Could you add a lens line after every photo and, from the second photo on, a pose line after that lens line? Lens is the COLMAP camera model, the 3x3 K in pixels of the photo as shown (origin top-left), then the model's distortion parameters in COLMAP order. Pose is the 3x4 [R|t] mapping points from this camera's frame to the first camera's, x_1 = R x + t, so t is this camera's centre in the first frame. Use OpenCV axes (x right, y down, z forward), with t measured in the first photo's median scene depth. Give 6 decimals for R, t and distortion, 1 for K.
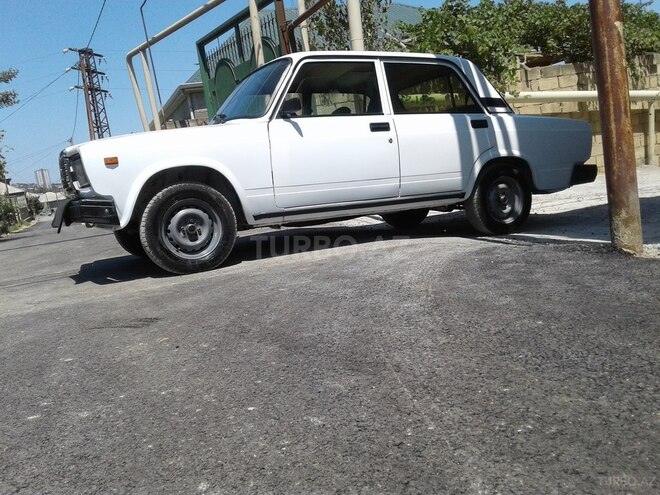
lens RADIAL K [[630.1, 0, 330.0], [0, 630.1, 247.5], [0, 0, 1]] dist [0.075469, -0.217234]
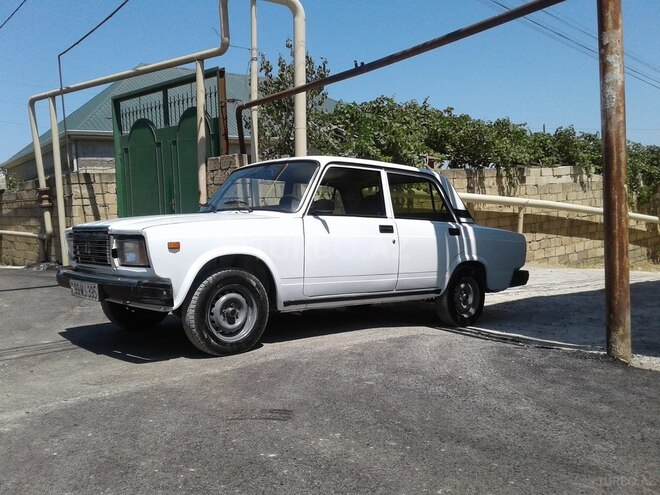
lens RADIAL K [[627.1, 0, 331.4], [0, 627.1, 249.2], [0, 0, 1]] dist [0.101022, -0.233059]
pose [[0.957500, 0.087043, 0.274986, -0.323754], [-0.063090, 0.993495, -0.094796, -0.041130], [-0.281448, 0.073419, 0.956764, -0.053129]]
